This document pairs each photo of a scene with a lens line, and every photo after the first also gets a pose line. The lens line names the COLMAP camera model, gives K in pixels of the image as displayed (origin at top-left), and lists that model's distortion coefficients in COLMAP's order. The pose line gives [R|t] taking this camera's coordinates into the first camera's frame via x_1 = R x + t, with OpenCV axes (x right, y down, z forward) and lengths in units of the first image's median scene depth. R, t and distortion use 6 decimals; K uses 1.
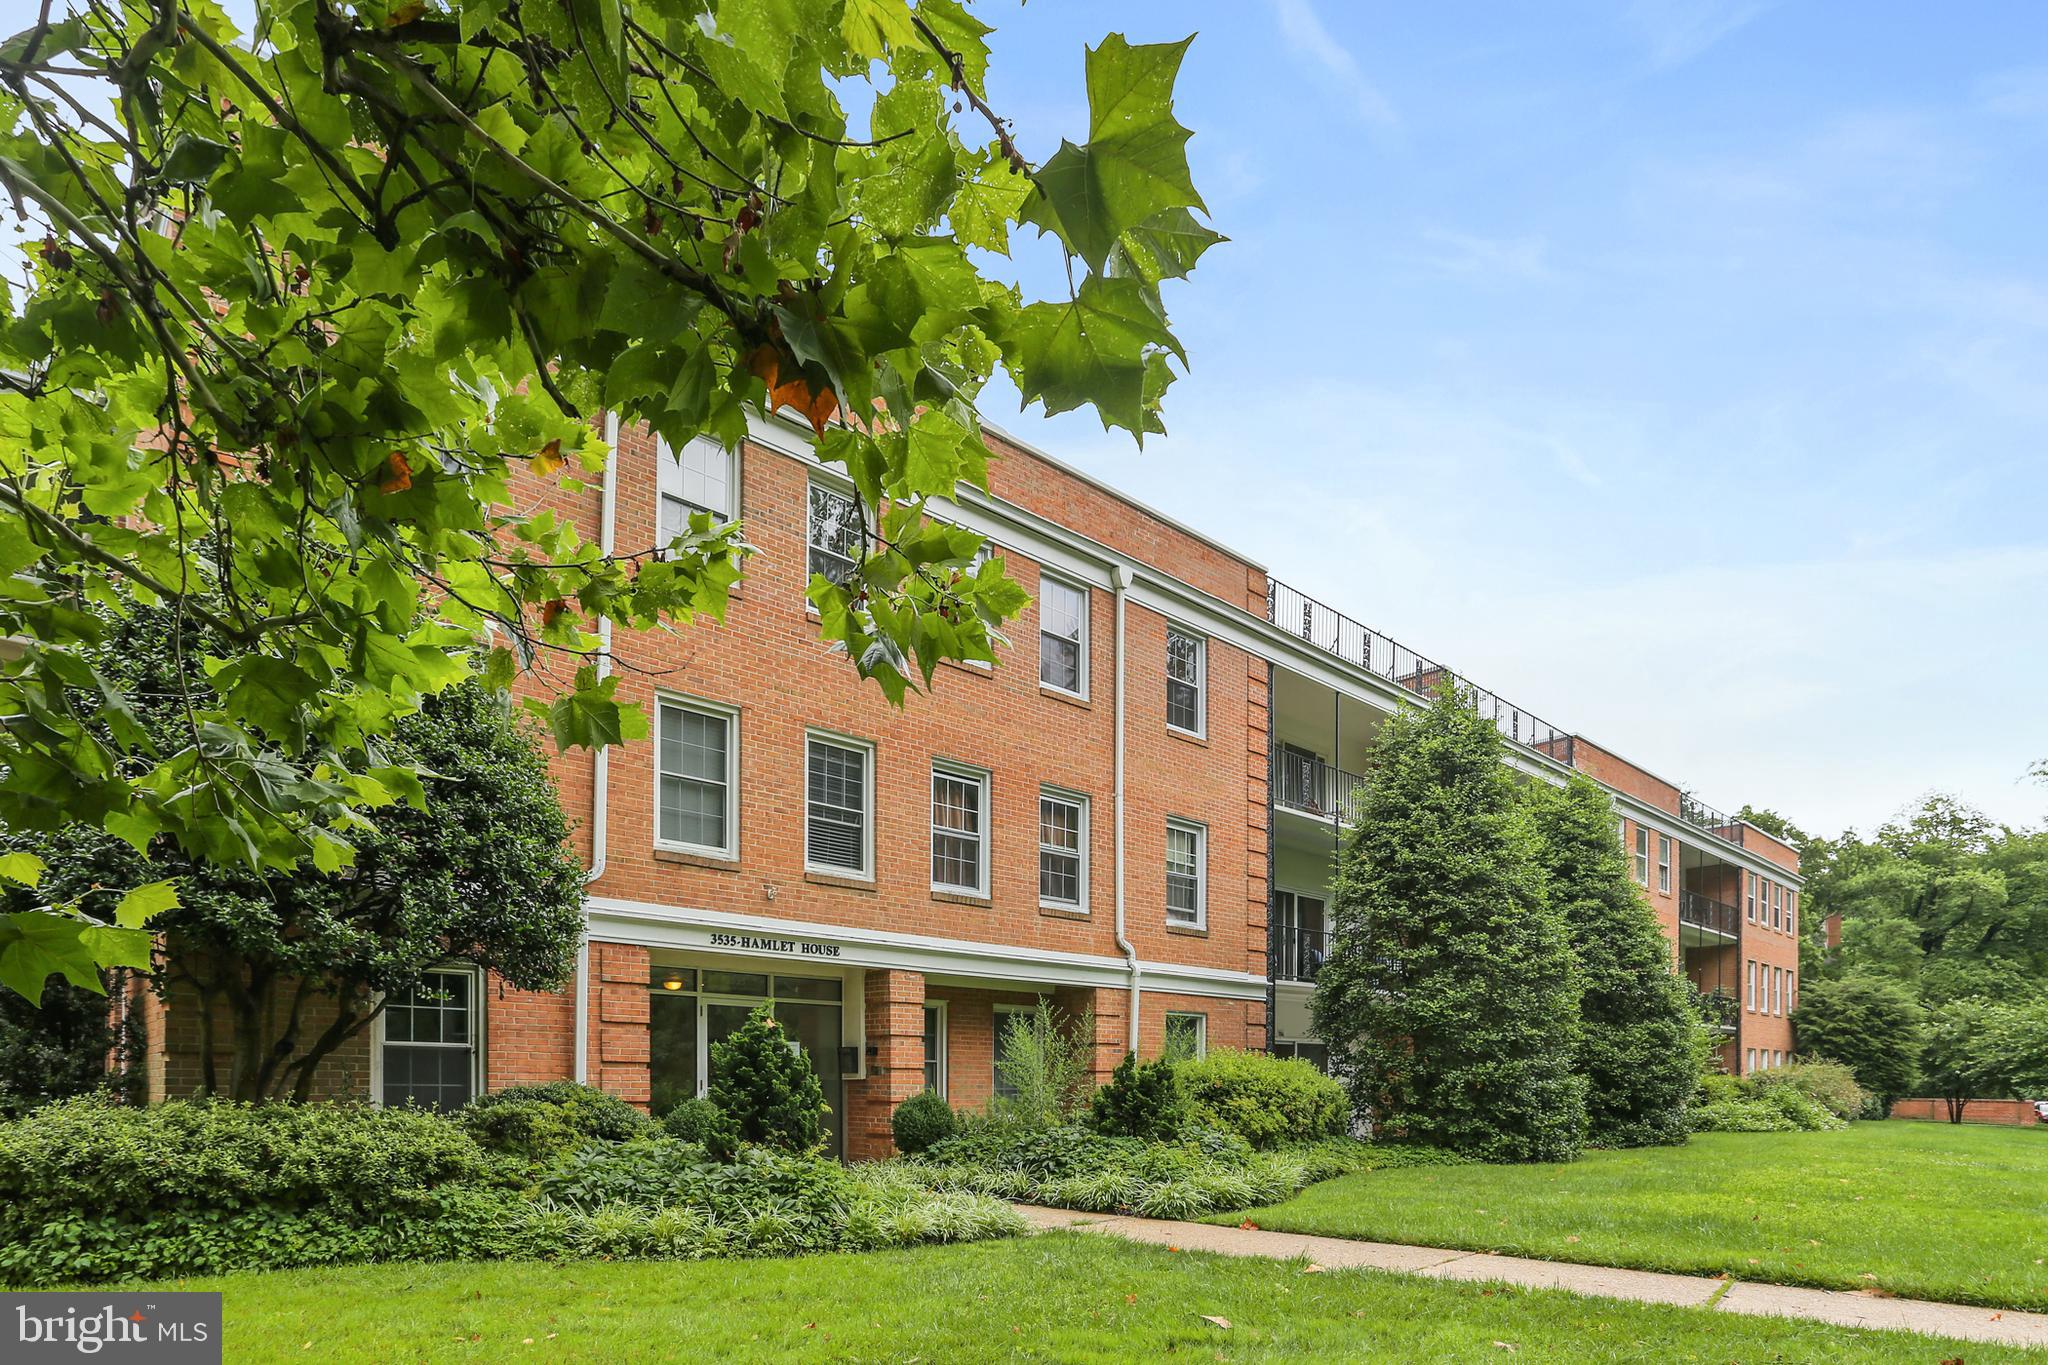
lens RADIAL K [[1122.0, 0, 1024.0], [0, 1122.0, 682.5], [0, 0, 1]] dist [-0.003327, -0.000279]
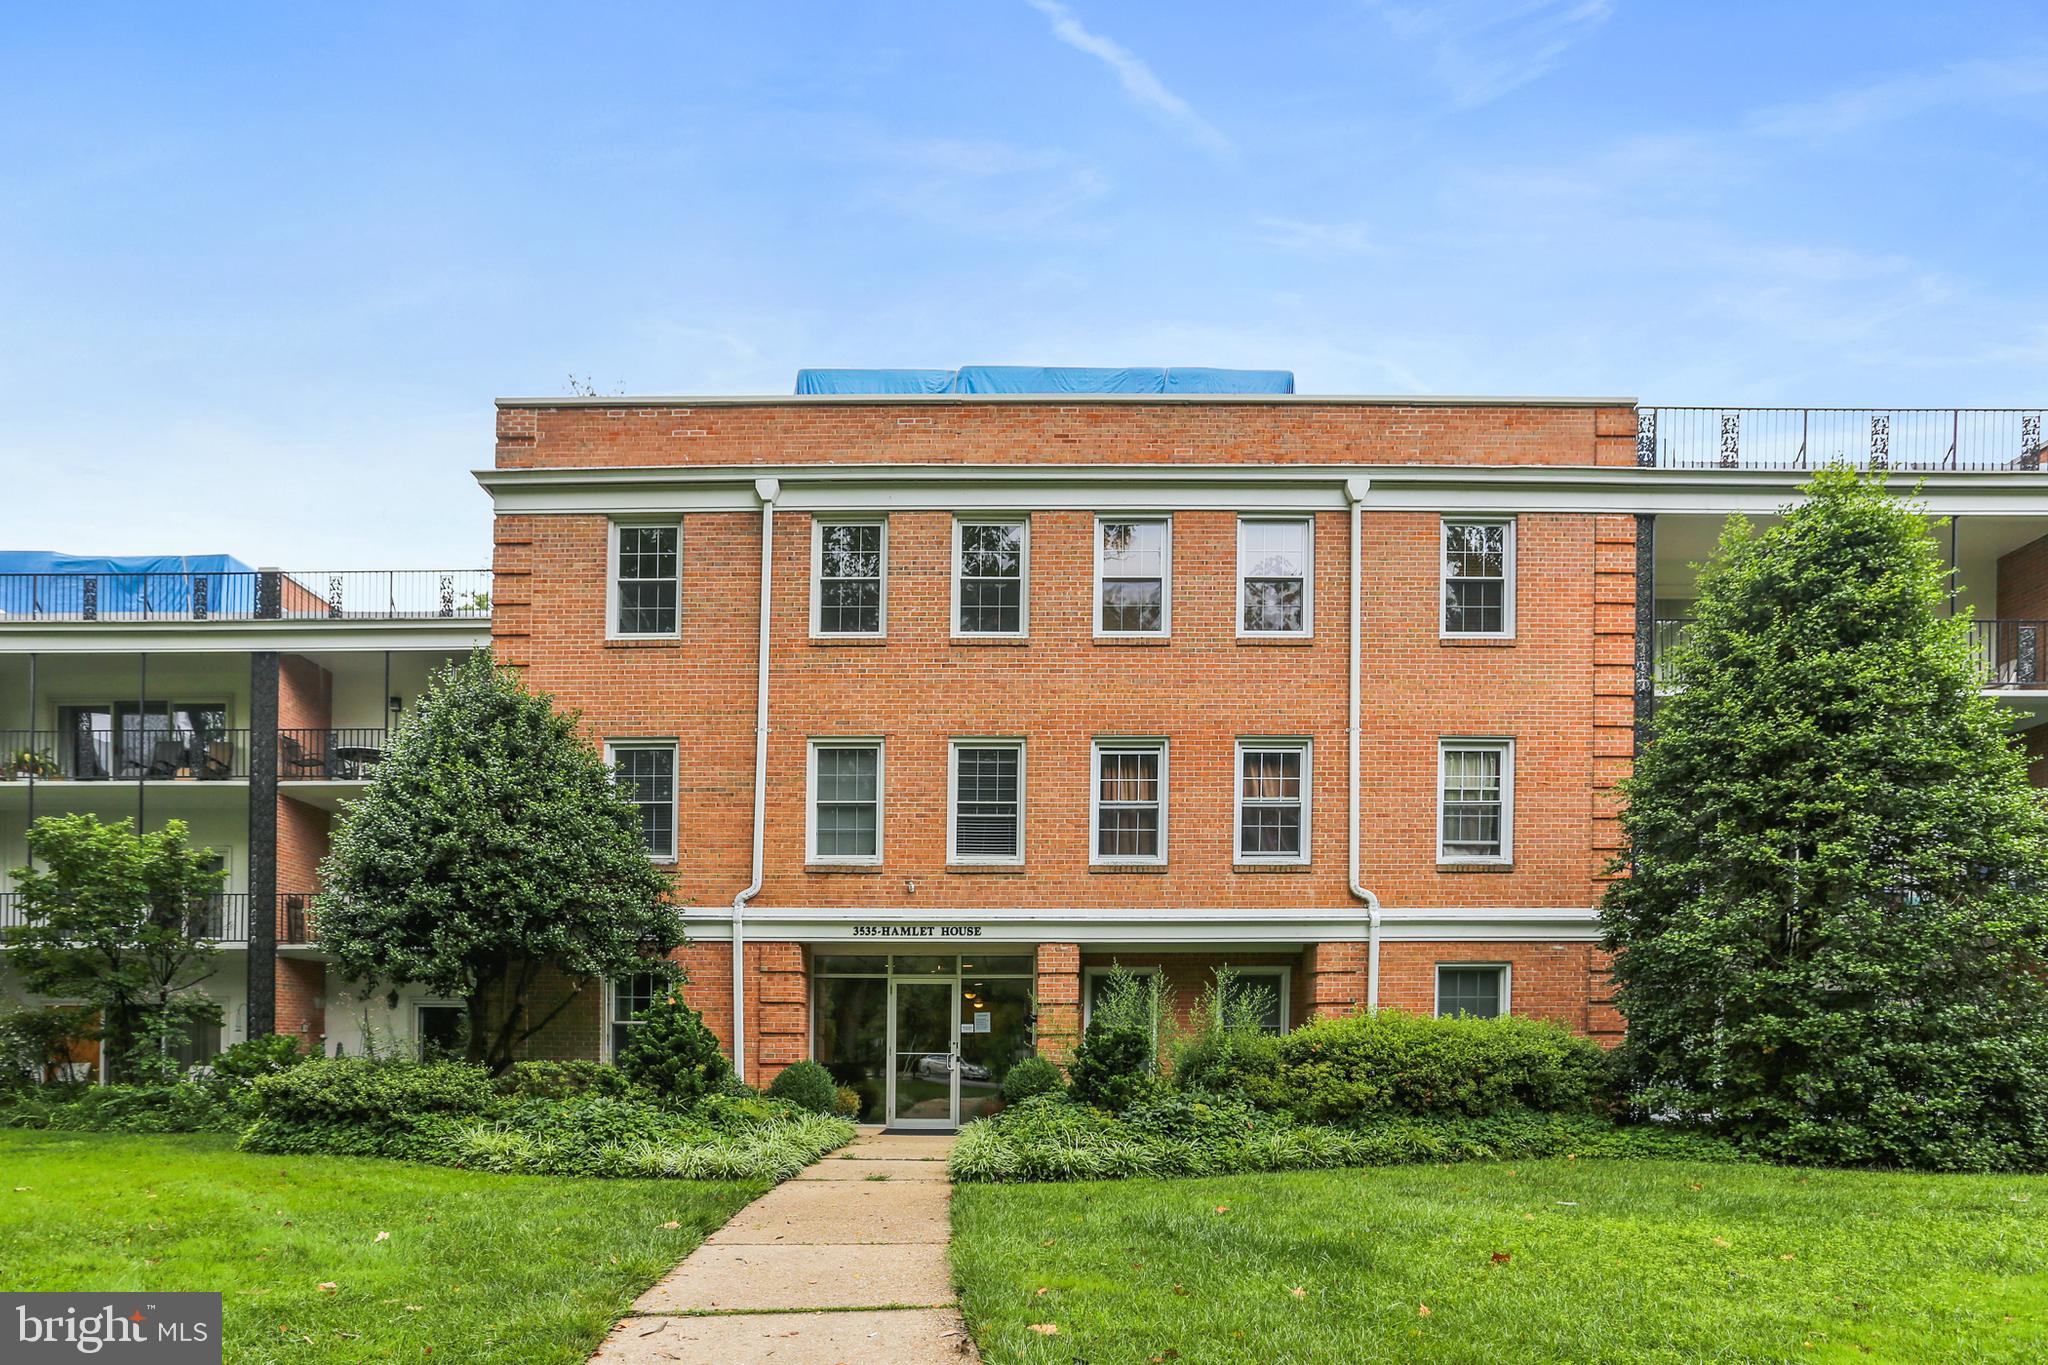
lens RADIAL K [[1030.5, 0, 1024.0], [0, 1030.5, 682.5], [0, 0, 1]] dist [-0.001276, 0.000158]
pose [[0.730857, -0.228677, -0.643082, 0.522016], [0.234728, 0.968944, -0.077786, 0.079089], [0.640898, -0.094099, 0.761836, 0.235439]]
